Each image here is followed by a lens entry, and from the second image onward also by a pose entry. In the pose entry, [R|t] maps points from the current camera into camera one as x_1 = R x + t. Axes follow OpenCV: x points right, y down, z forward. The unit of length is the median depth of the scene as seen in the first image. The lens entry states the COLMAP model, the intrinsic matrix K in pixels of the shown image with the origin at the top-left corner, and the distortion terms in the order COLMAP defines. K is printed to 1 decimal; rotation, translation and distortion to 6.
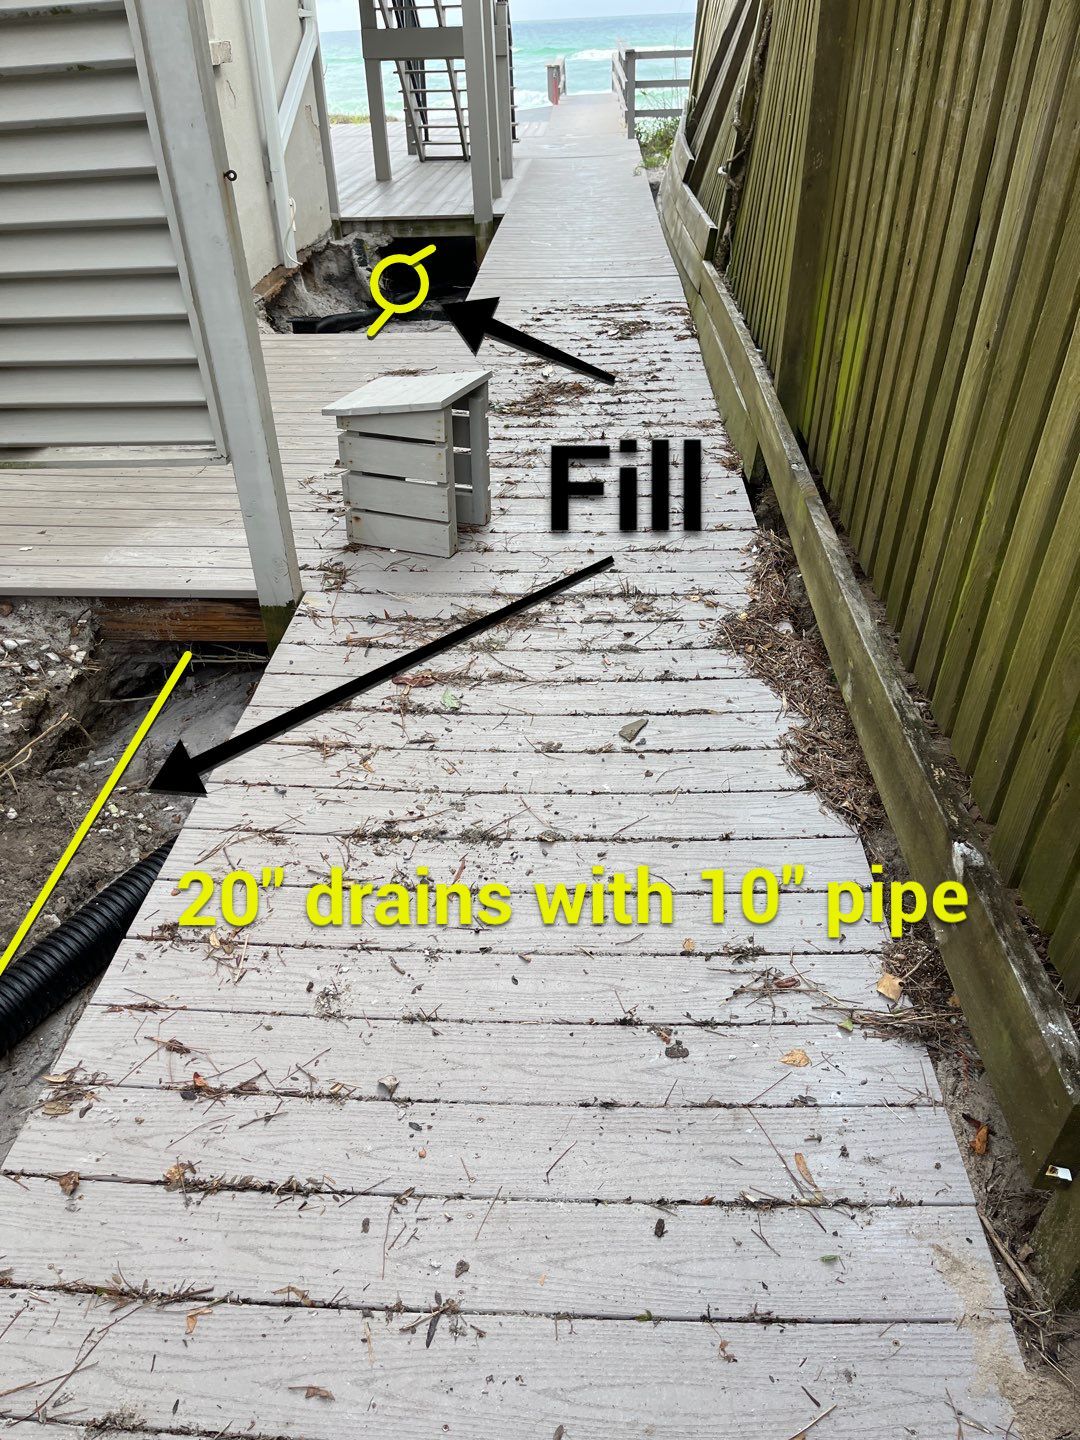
lens RADIAL K [[1200.5, 0, 505.5], [0, 1200.5, 720.7], [0, 0, 1]] dist [0.186354, -0.219824]
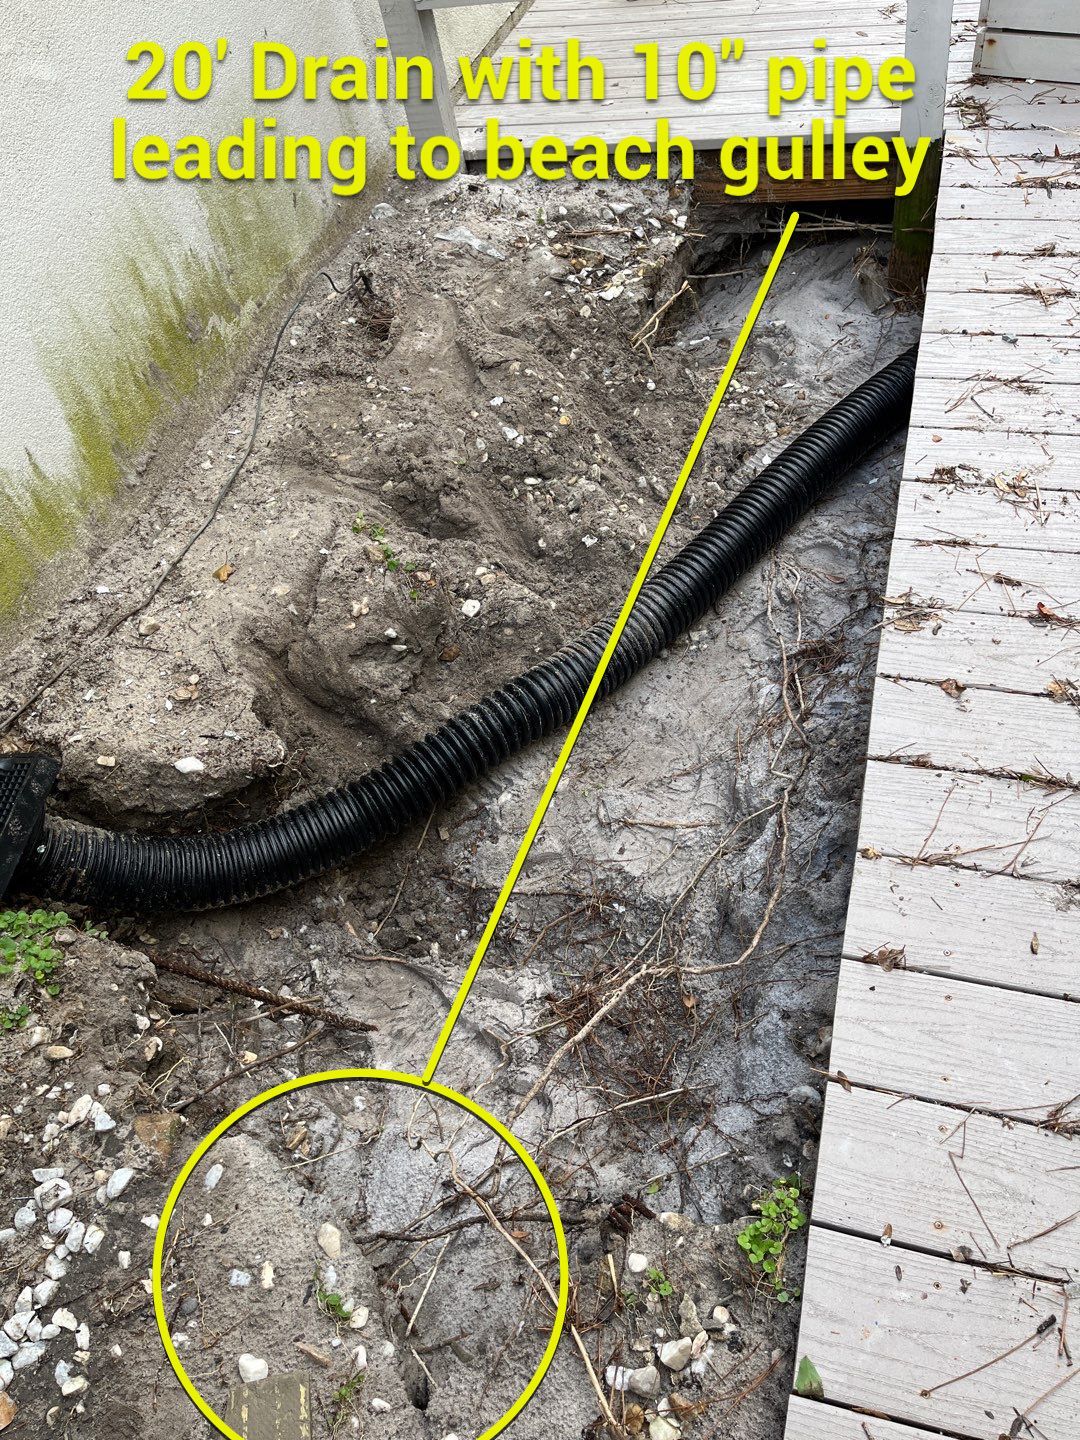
lens RADIAL K [[1200.5, 0, 505.5], [0, 1200.5, 720.7], [0, 0, 1]] dist [0.186354, -0.219824]
pose [[0.978385, 0.063067, -0.196940, -0.363560], [-0.008487, 0.963804, 0.266477, 0.090384], [0.206618, -0.259046, 0.943506, -0.039562]]
